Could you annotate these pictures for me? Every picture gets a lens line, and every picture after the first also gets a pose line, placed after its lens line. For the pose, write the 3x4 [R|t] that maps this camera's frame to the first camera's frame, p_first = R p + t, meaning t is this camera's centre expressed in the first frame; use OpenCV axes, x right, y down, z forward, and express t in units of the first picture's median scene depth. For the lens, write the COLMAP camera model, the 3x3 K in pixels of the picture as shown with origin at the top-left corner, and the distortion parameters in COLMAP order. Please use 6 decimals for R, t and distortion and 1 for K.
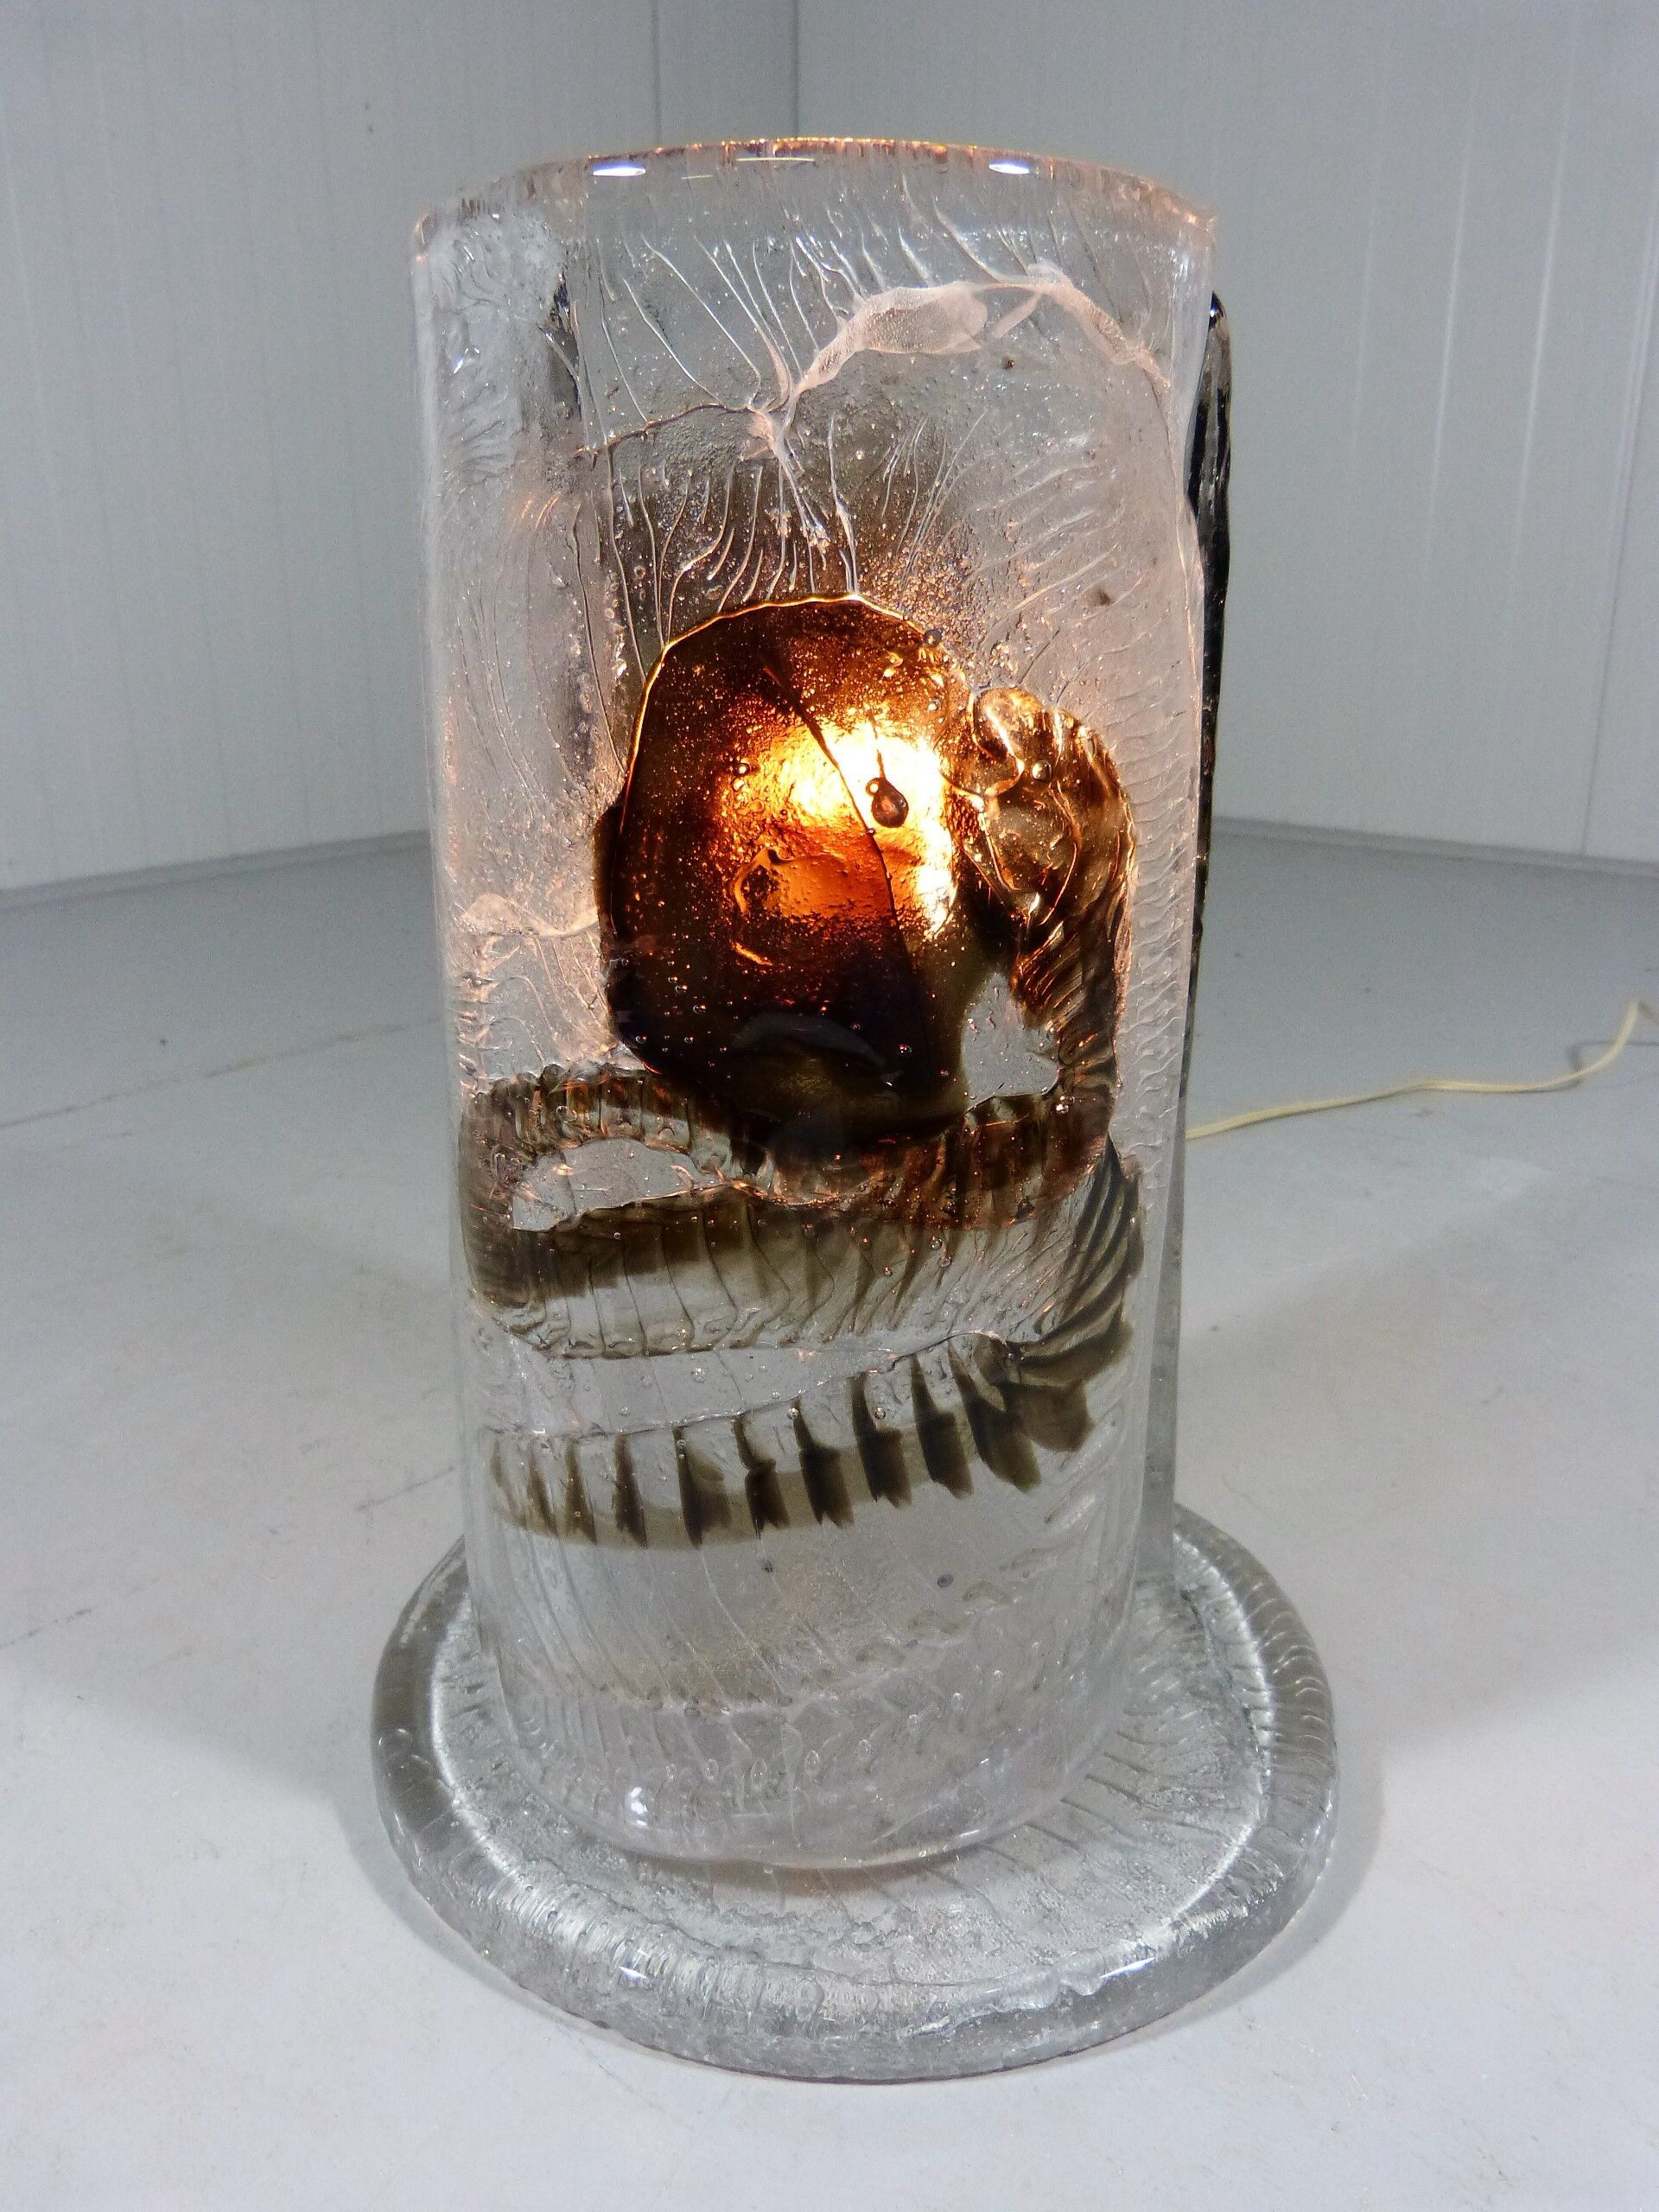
lens RADIAL K [[1603.8, 0, 829.5], [0, 1603.8, 1106.0], [0, 0, 1]] dist [-0.002304, -0.004610]
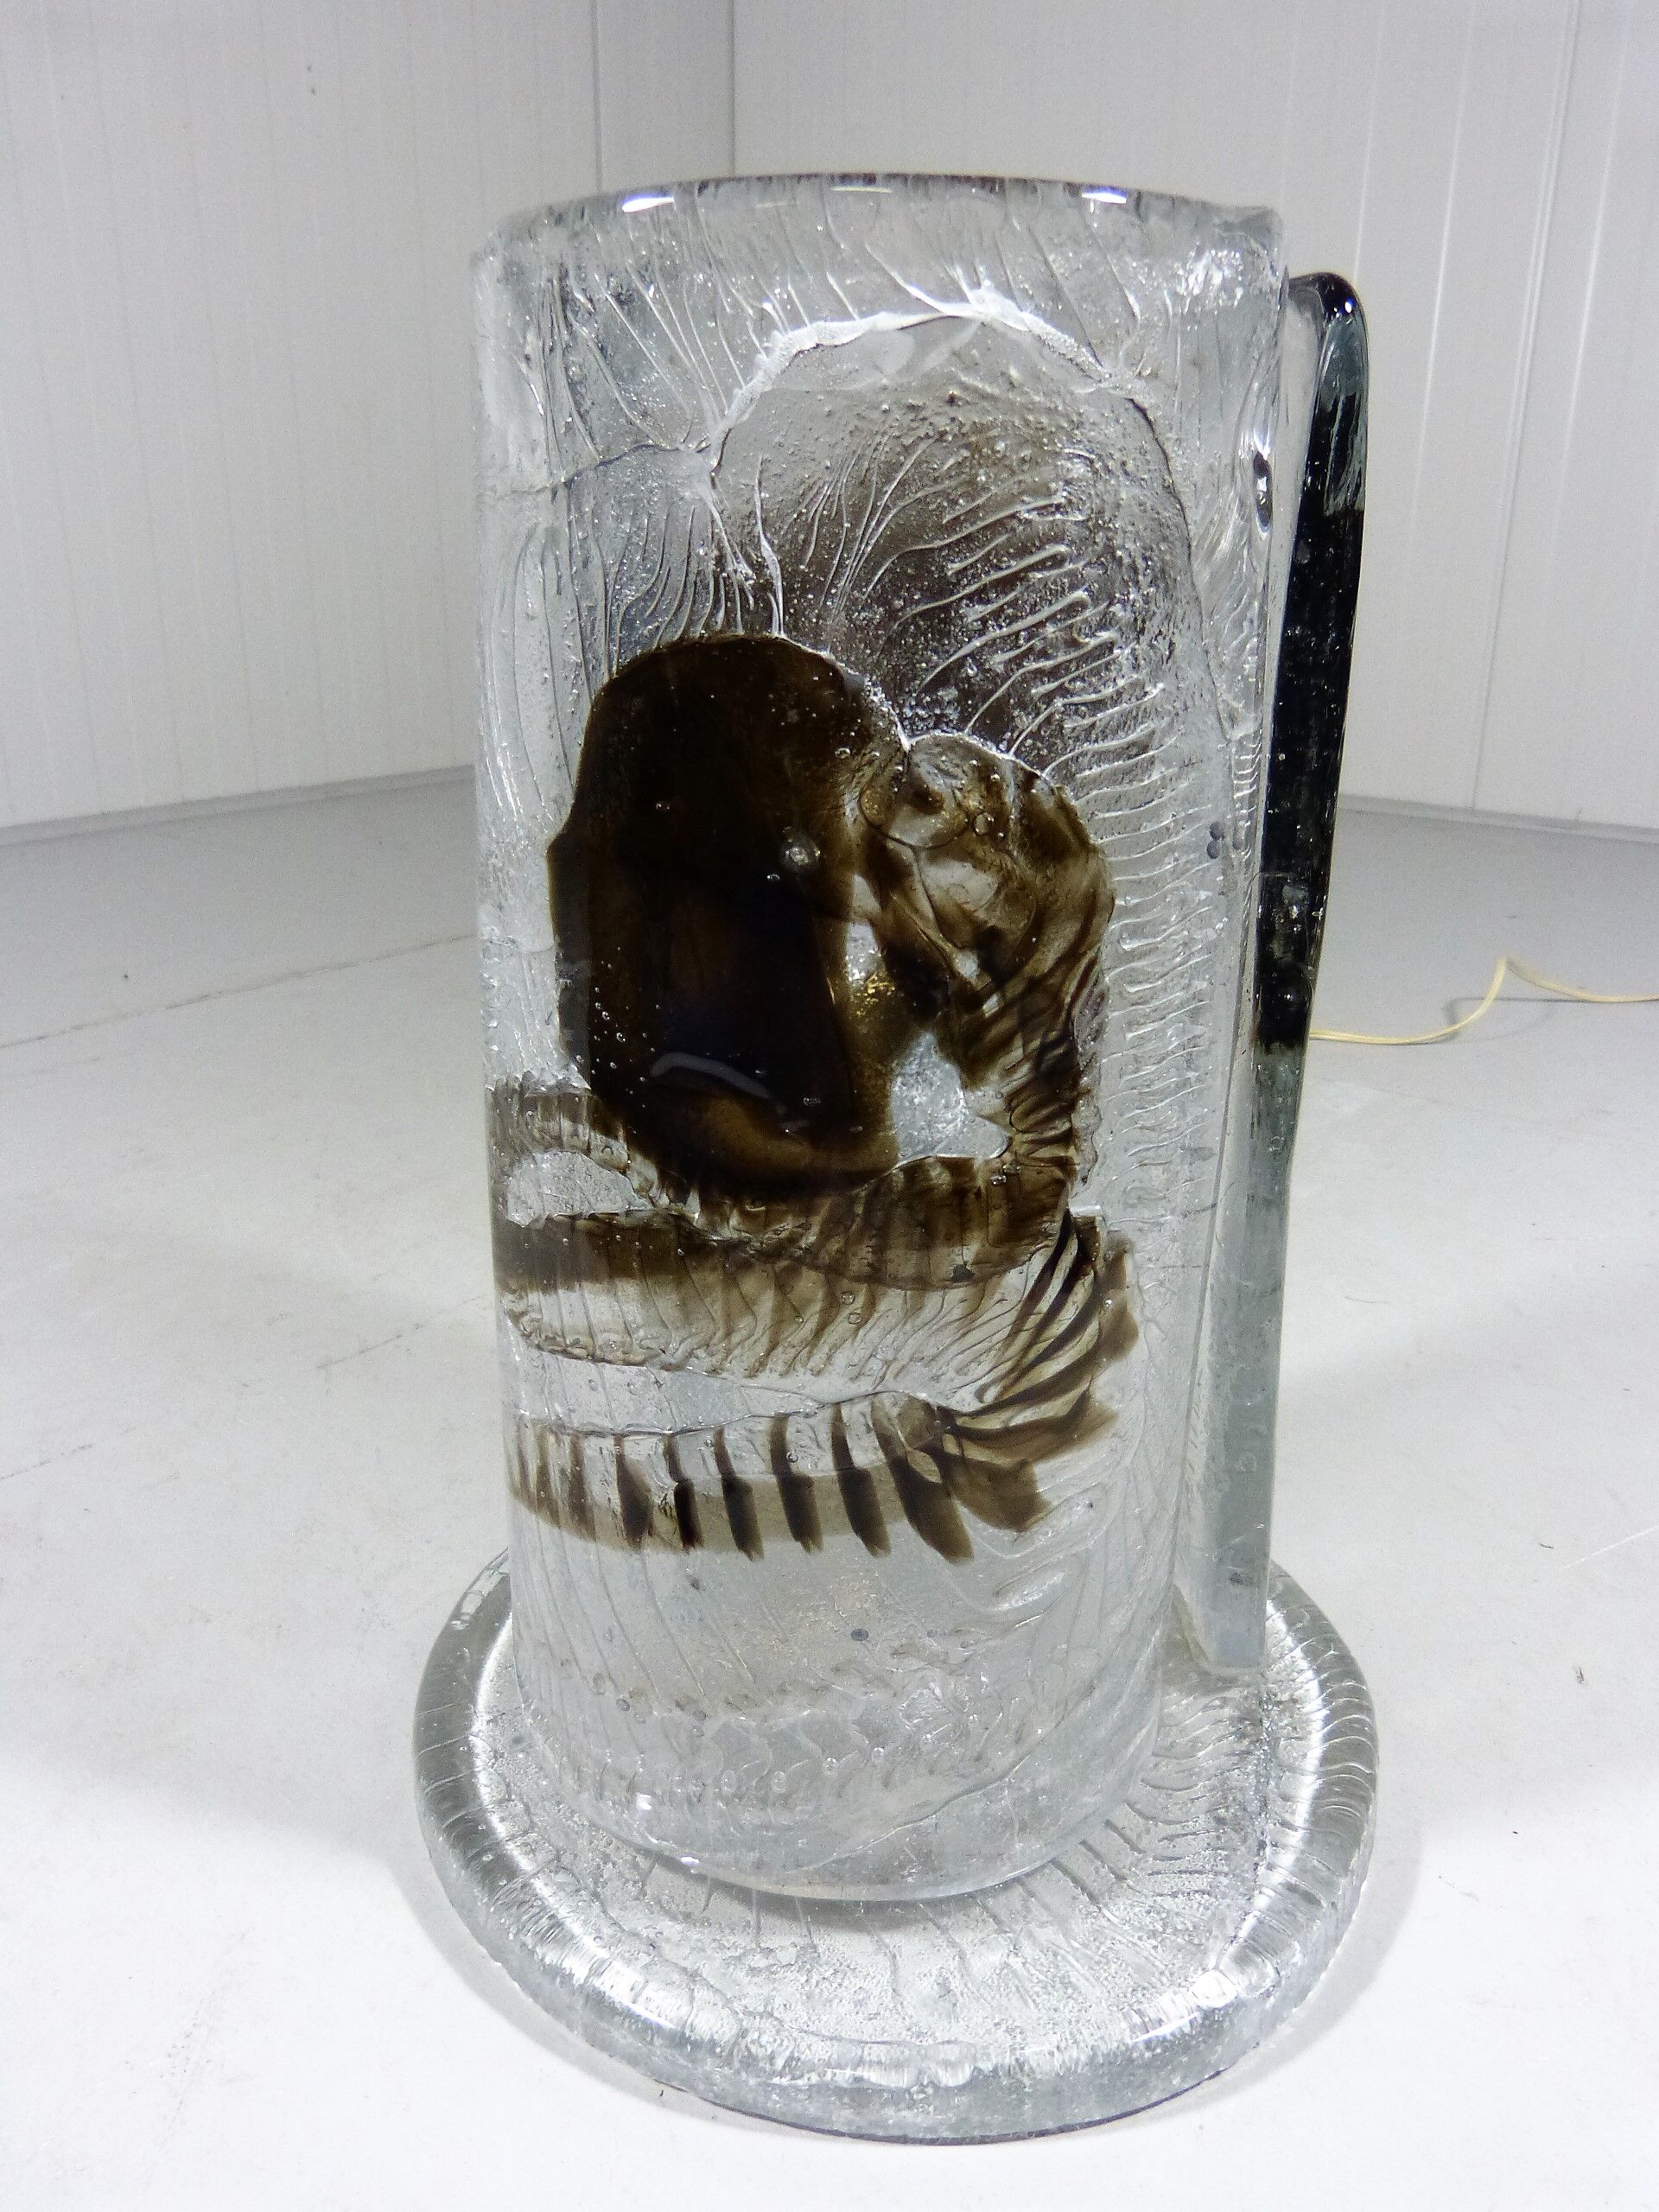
lens RADIAL K [[1633.8, 0, 876.2], [0, 1633.8, 1096.7], [0, 0, 1]] dist [0.002062, 0.000360]
pose [[0.950505, 0.114455, -0.288861, 0.346465], [-0.106746, 0.993384, 0.042357, -0.077850], [0.291798, -0.009426, 0.956434, 0.054037]]
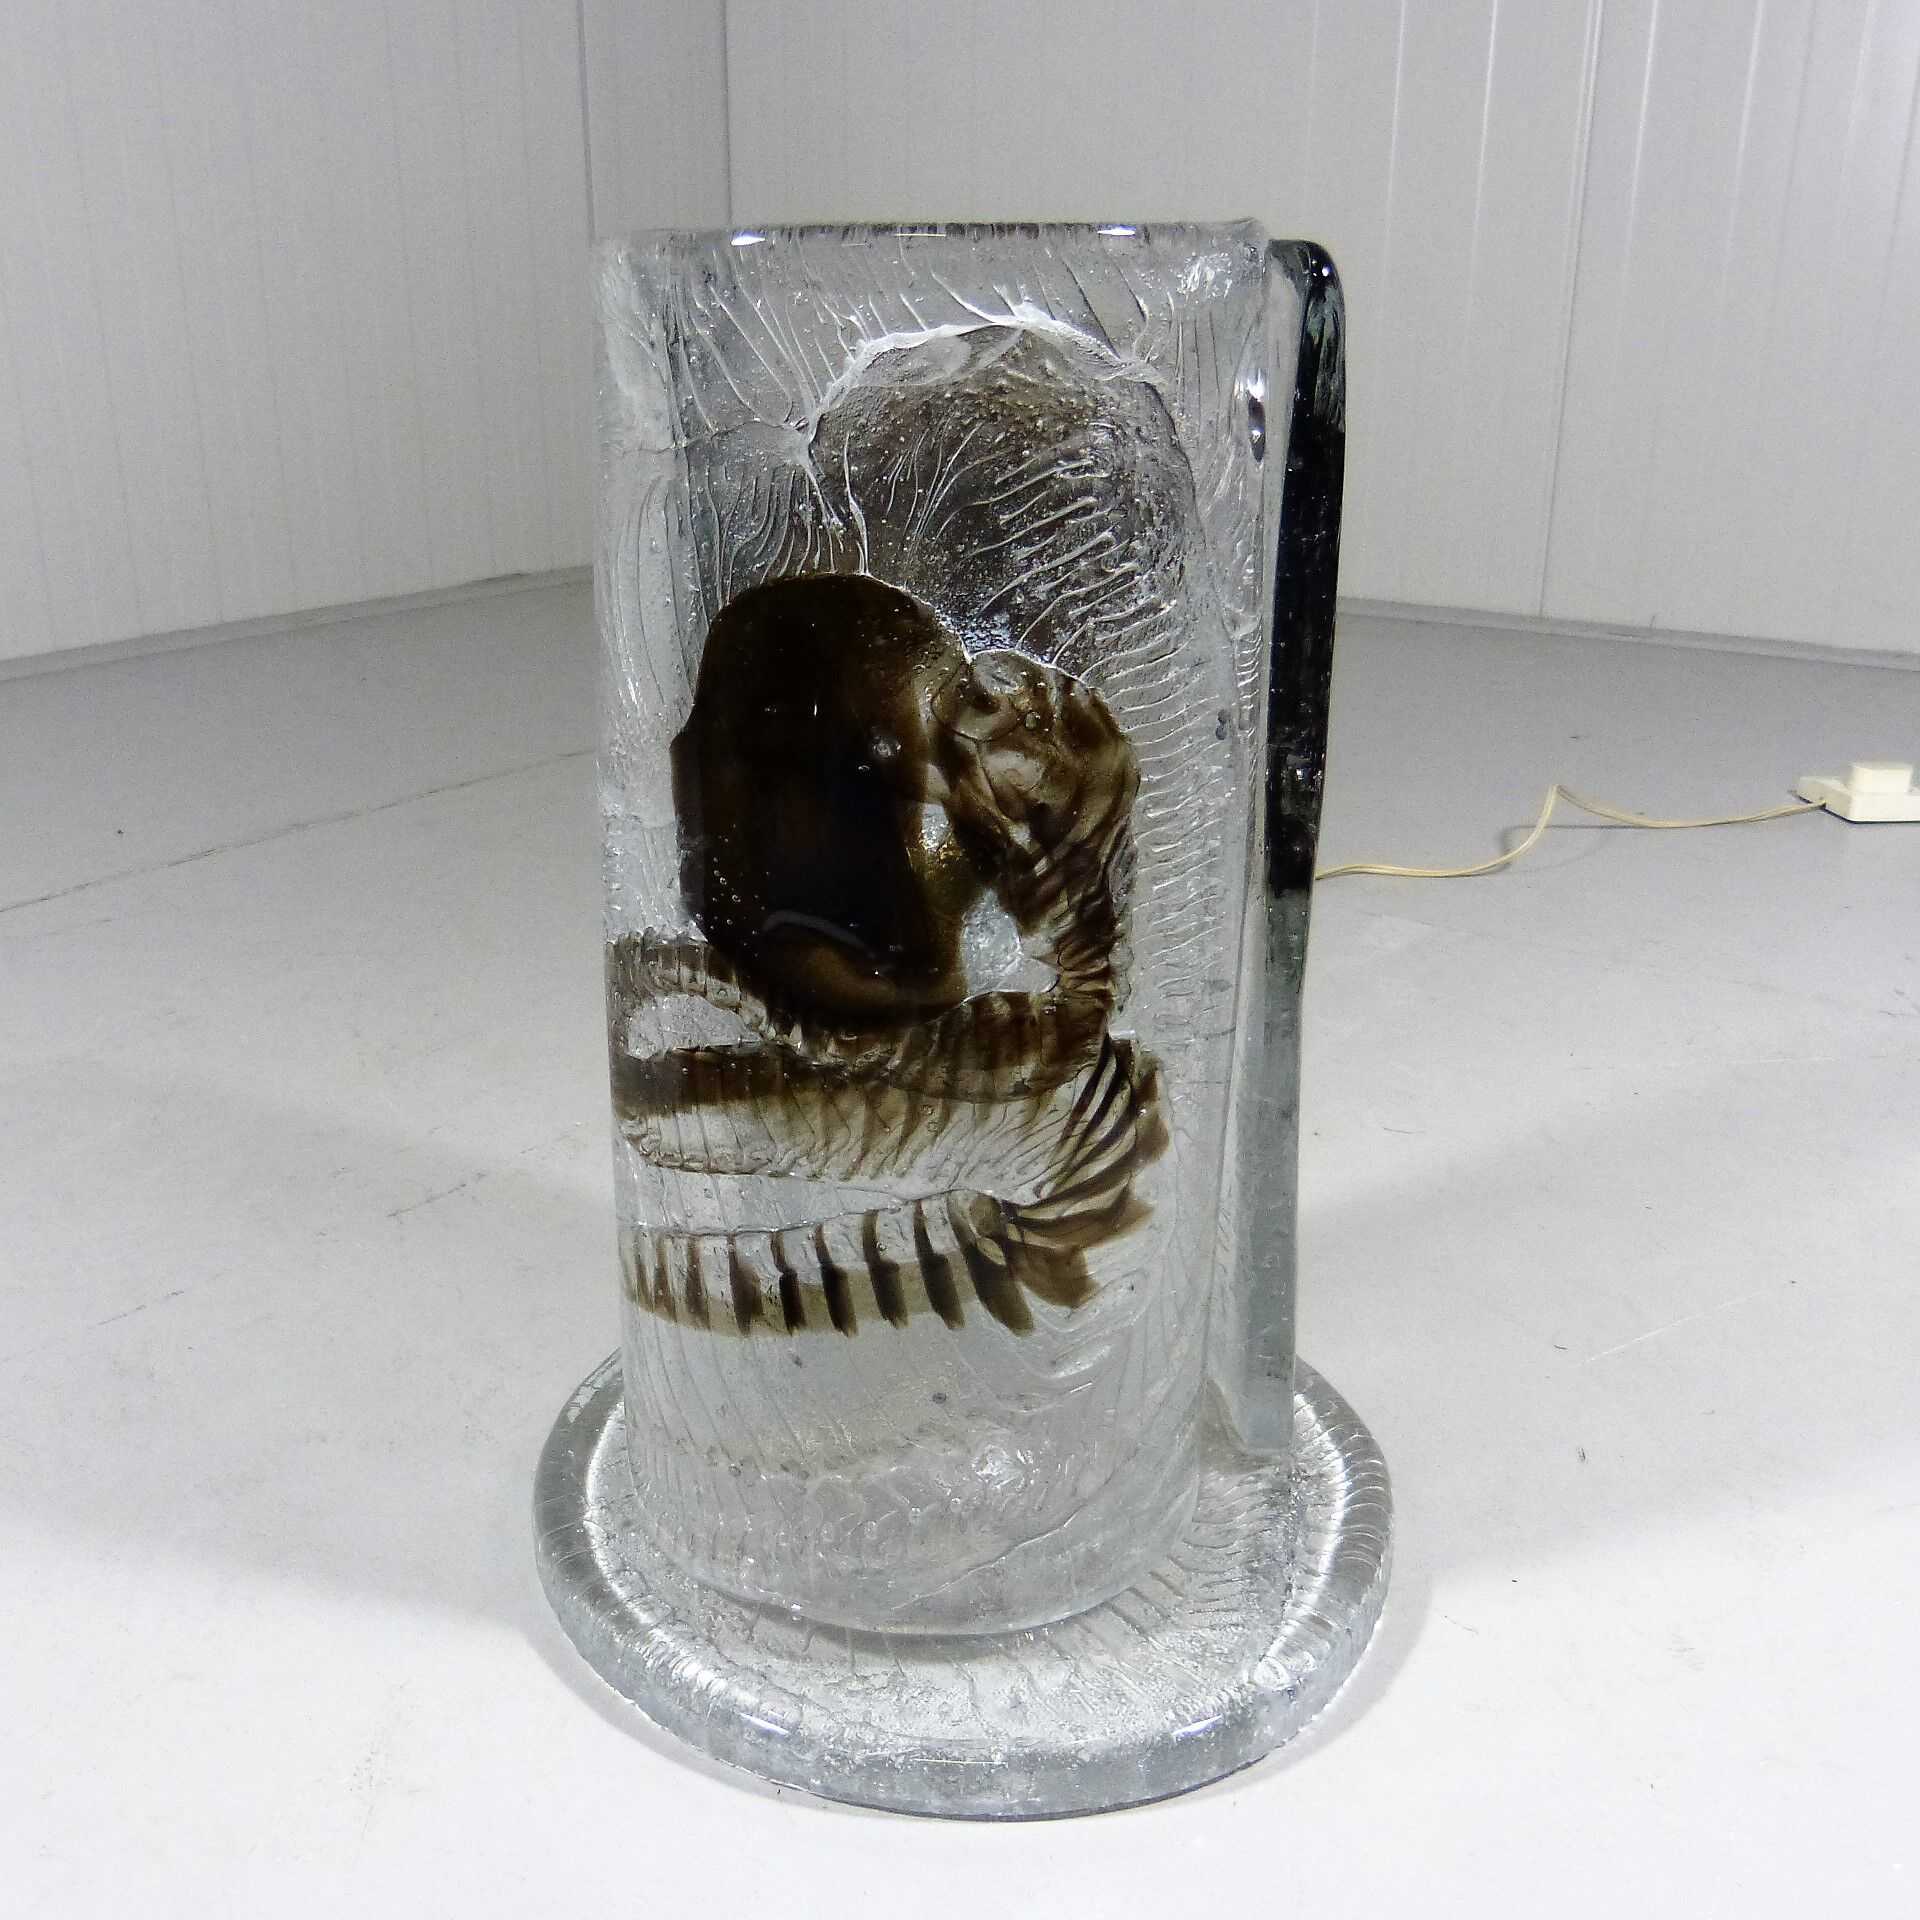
lens RADIAL K [[1833.8, 0, 912.3], [0, 1833.8, 940.8], [0, 0, 1]] dist [-0.012041, 0.014916]
pose [[0.955058, 0.094577, -0.280927, 0.412053], [-0.086205, 0.995390, 0.042041, -0.091643], [0.283608, -0.015934, 0.958808, -0.287202]]
